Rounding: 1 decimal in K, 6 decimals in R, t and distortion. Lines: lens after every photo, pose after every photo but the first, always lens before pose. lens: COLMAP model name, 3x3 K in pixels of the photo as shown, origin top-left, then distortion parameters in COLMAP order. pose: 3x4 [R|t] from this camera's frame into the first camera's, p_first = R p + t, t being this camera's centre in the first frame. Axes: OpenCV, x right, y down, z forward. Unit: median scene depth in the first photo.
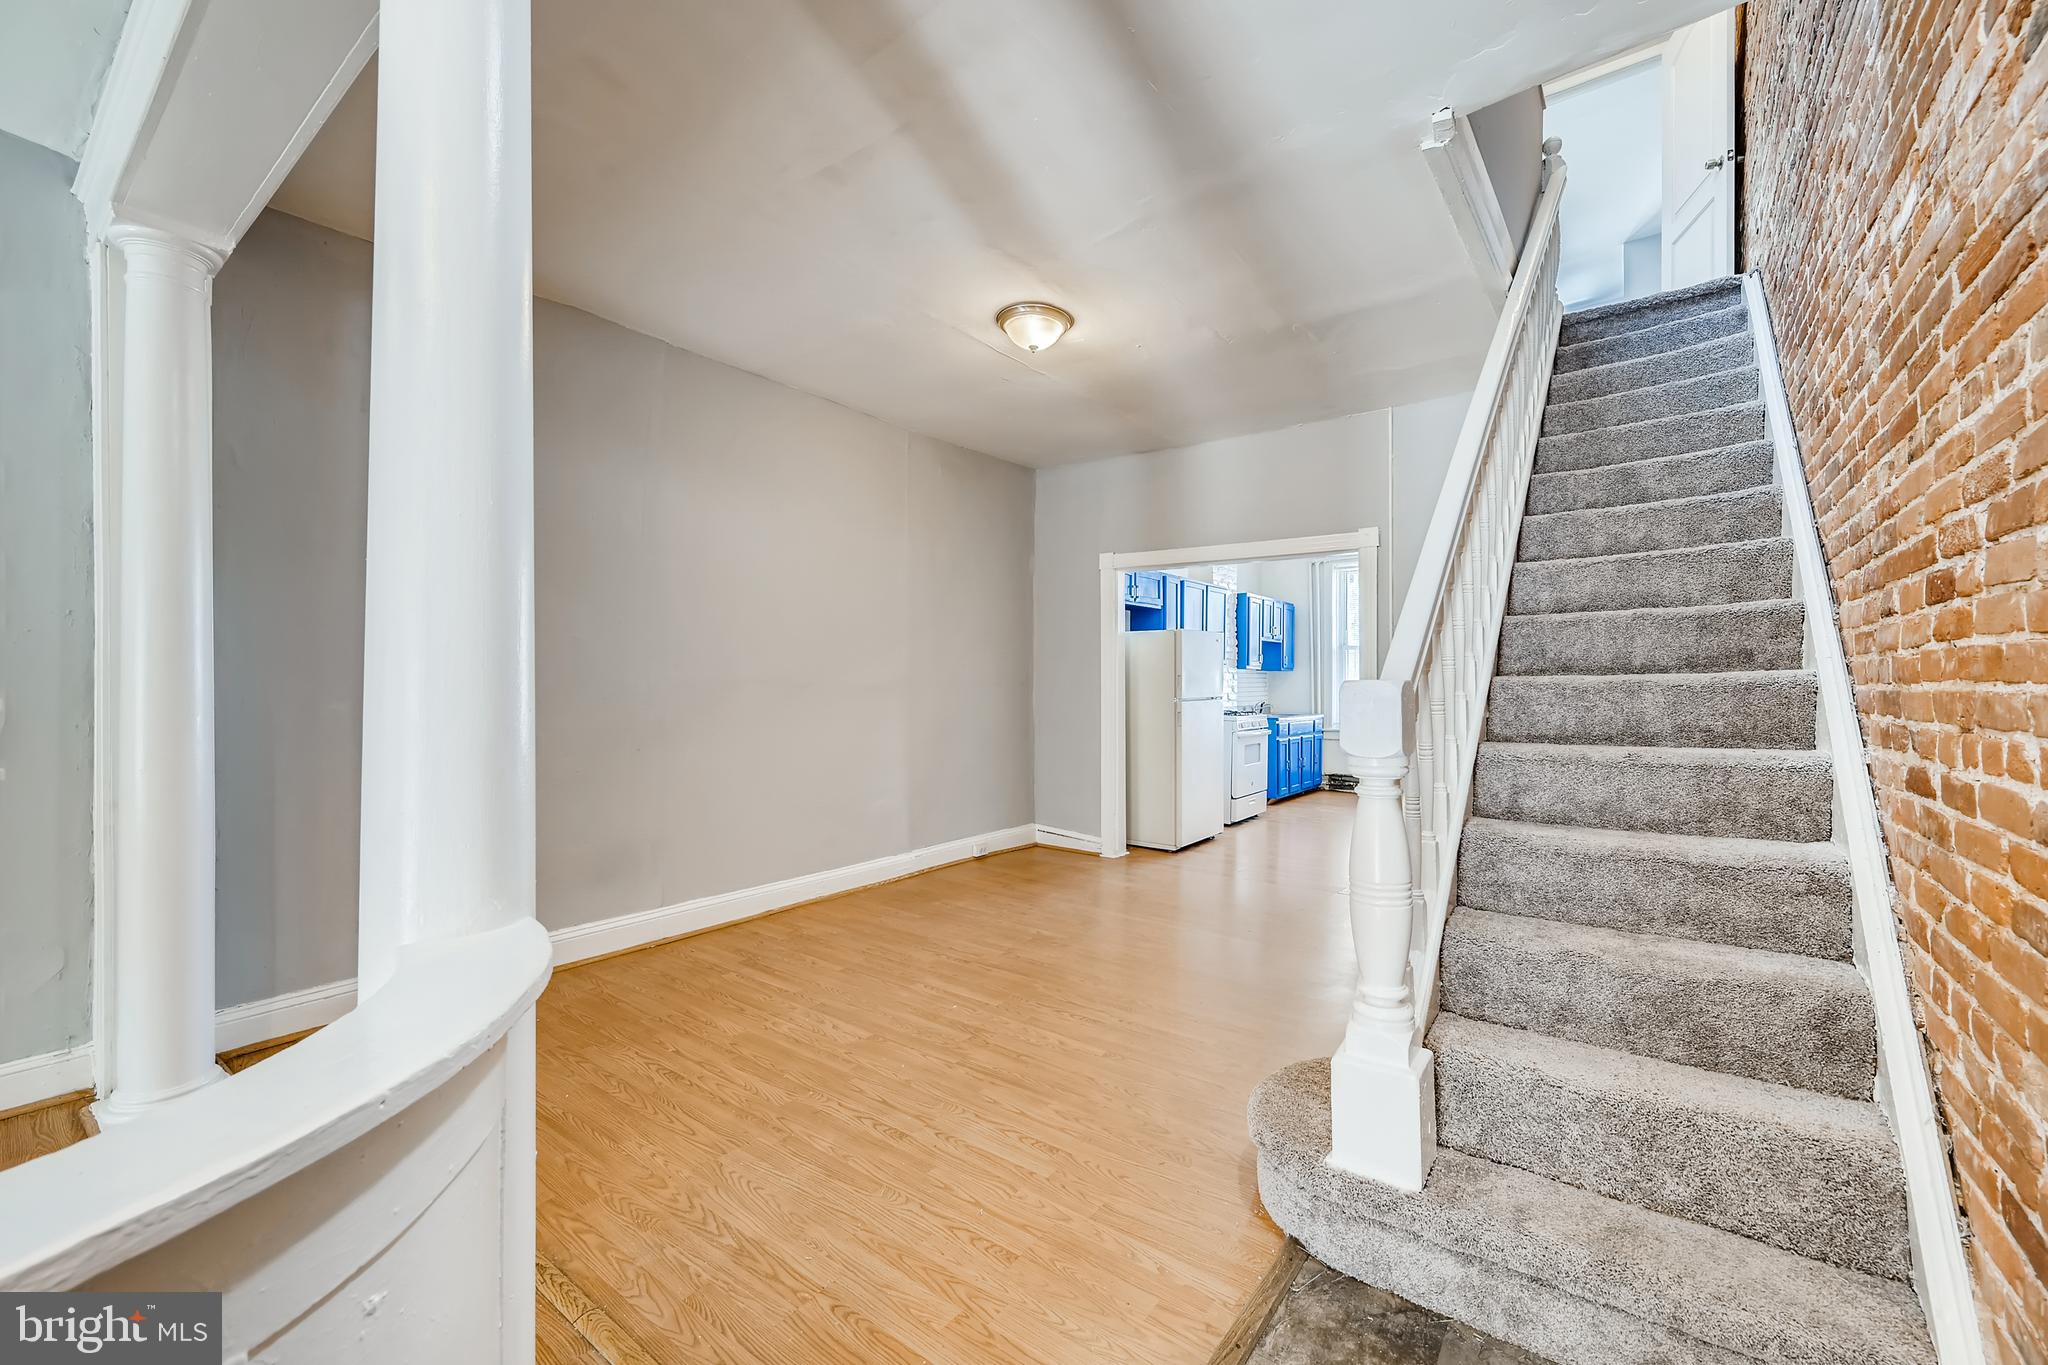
lens RADIAL K [[817.5, 0, 1026.2], [0, 817.5, 682.8], [0, 0, 1]] dist [0.000987, 0.000208]
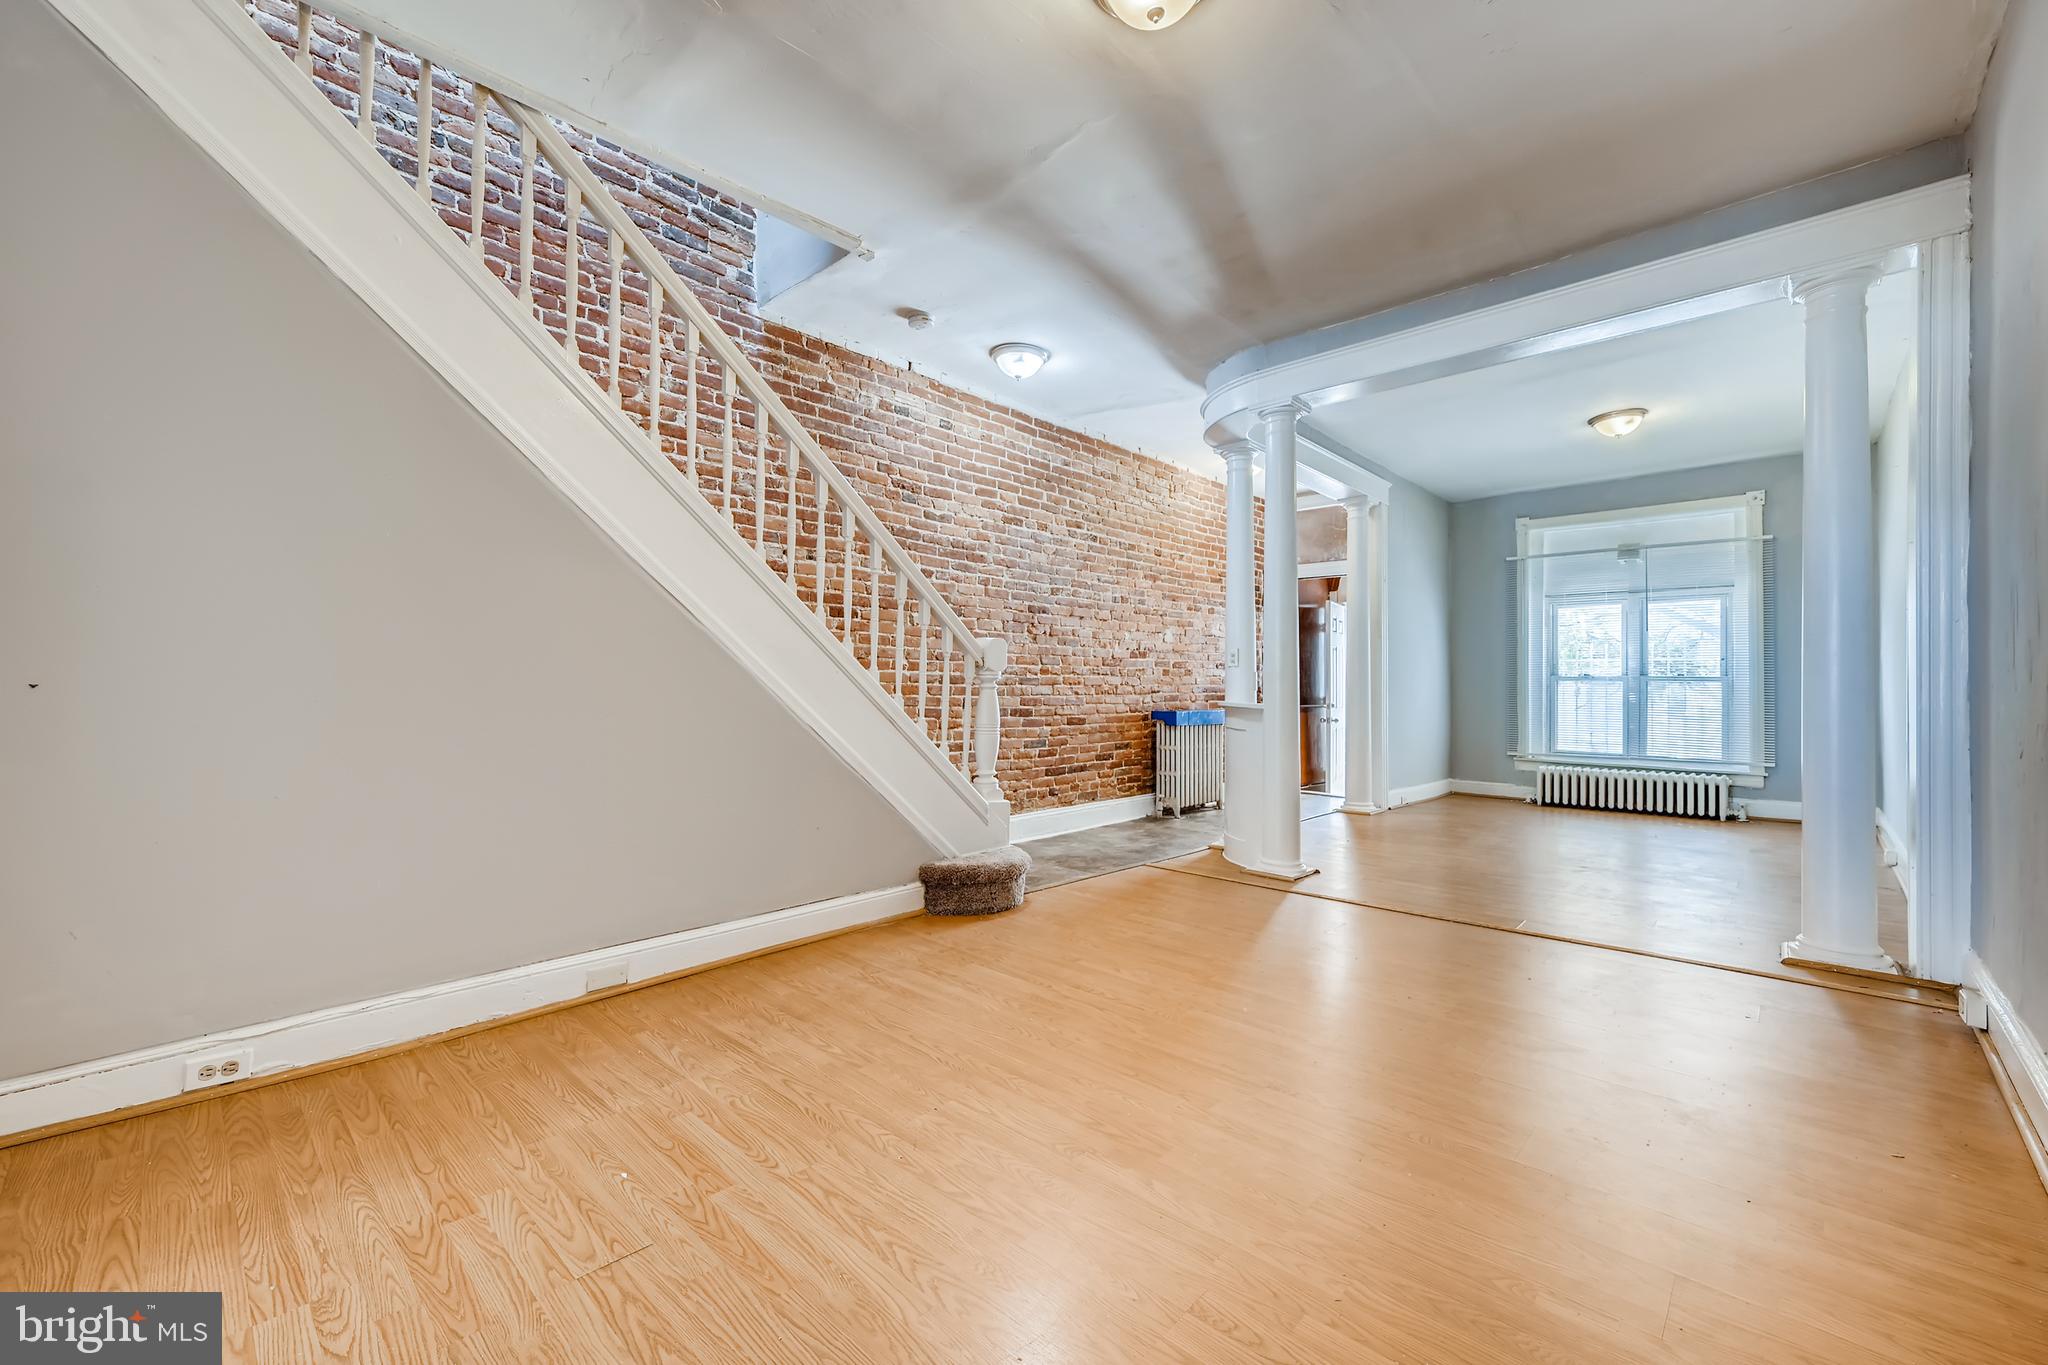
lens RADIAL K [[817.5, 0, 1031.8], [0, 817.5, 675.5], [0, 0, 1]] dist [0.000987, 0.000208]
pose [[-0.994159, -0.000419, 0.107923, 0.037909], [-0.002459, 0.999821, -0.018770, 0.087846], [-0.107896, -0.018926, -0.993982, 1.970858]]
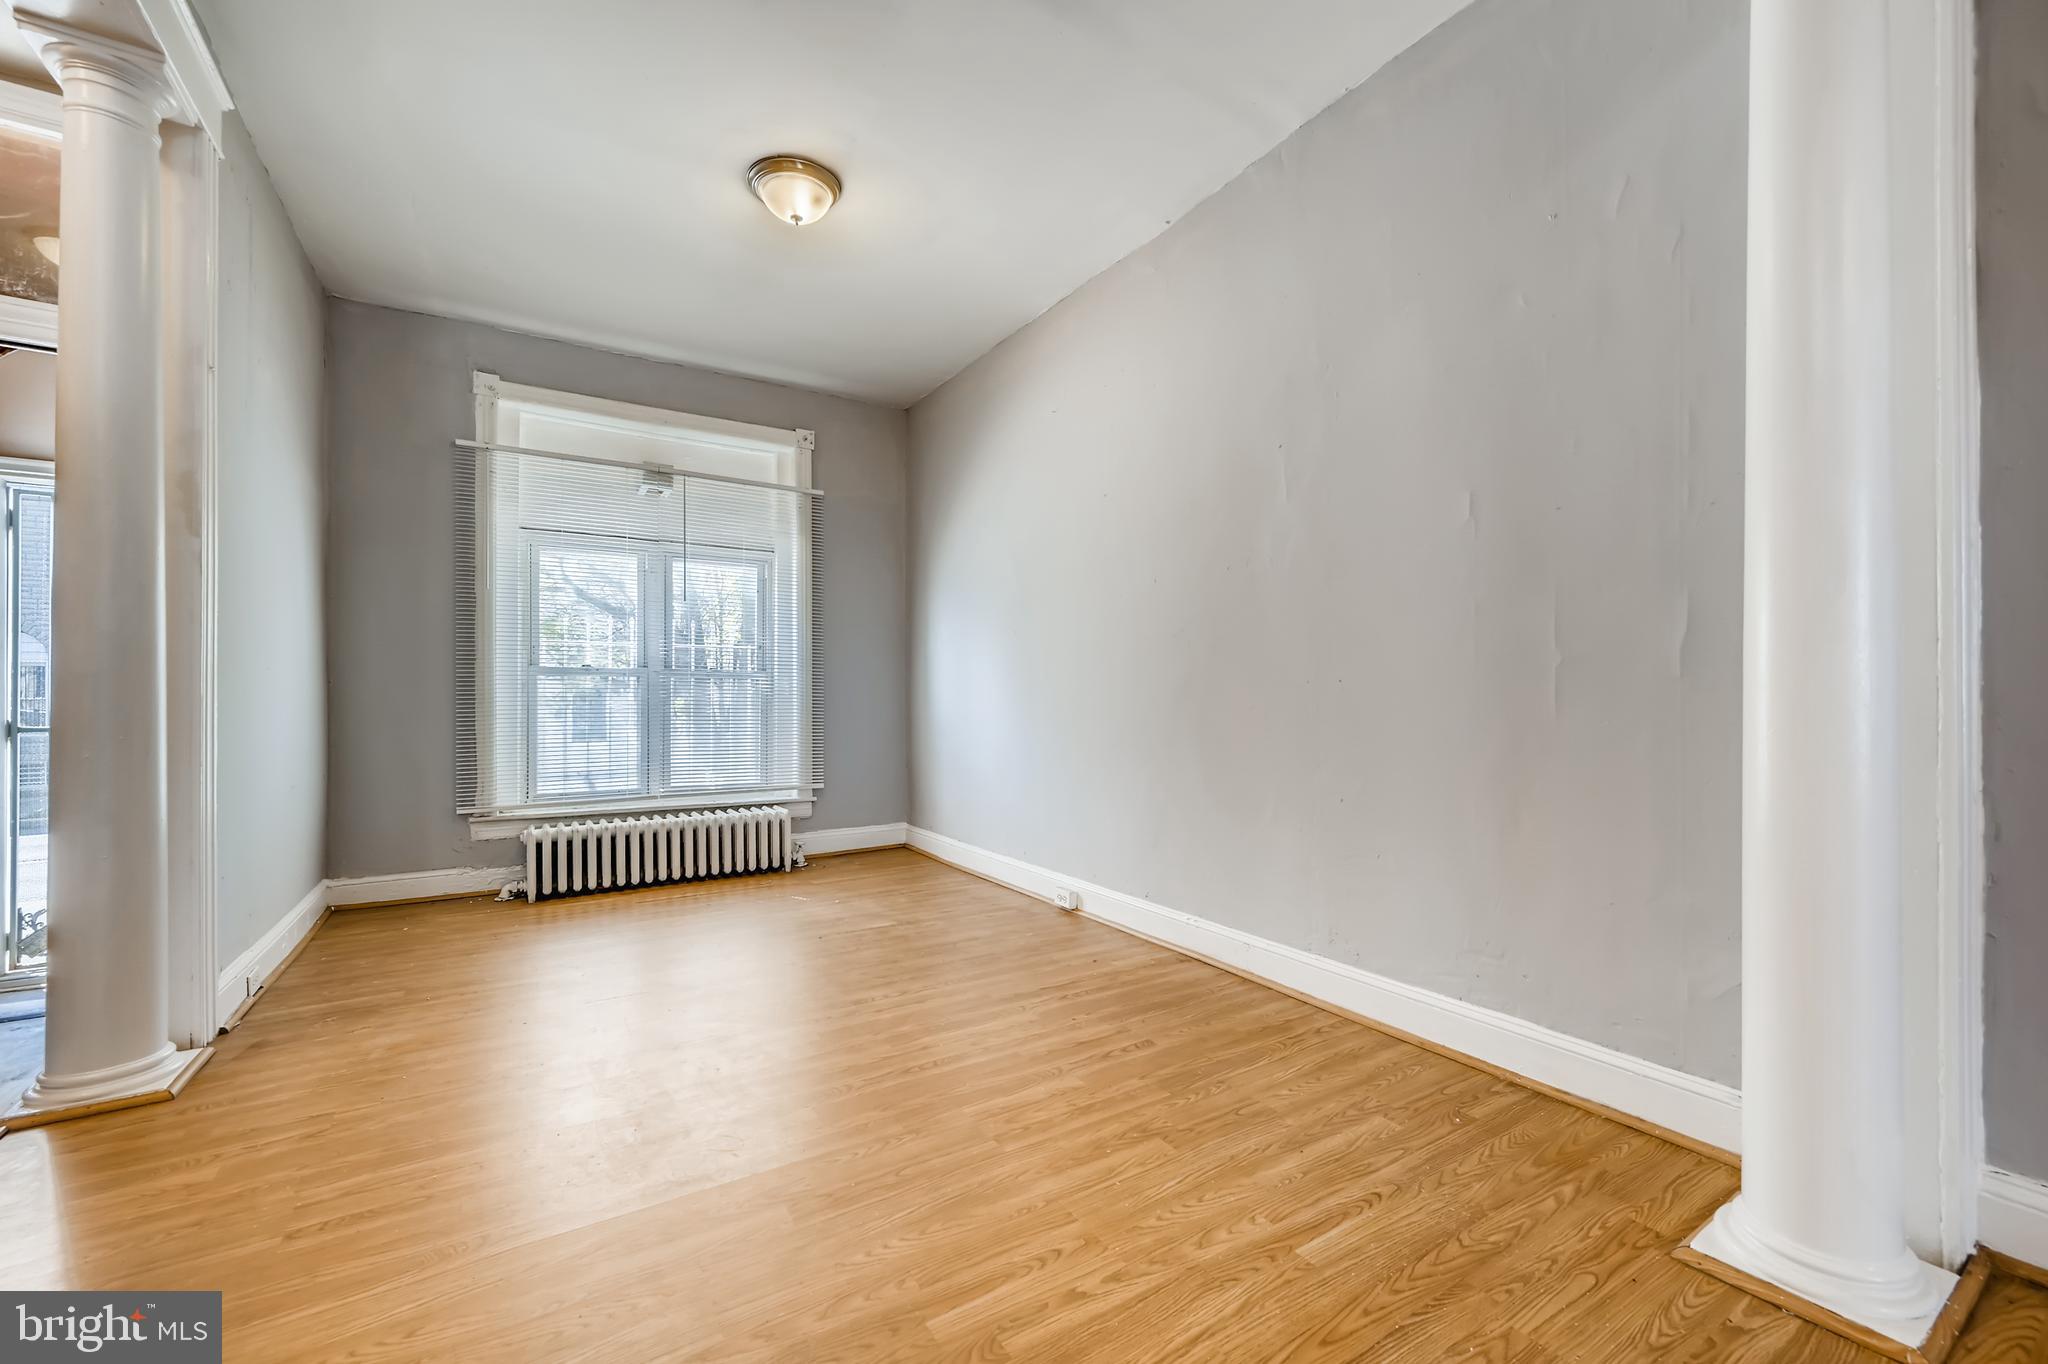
lens RADIAL K [[817.5, 0, 1027.6], [0, 817.5, 693.6], [0, 0, 1]] dist [0.000987, 0.000208]
pose [[-0.348376, 0.003962, -0.937346, -0.244078], [0.005212, 0.999984, 0.002289, 0.087729], [0.937340, -0.004088, -0.348391, 0.566228]]
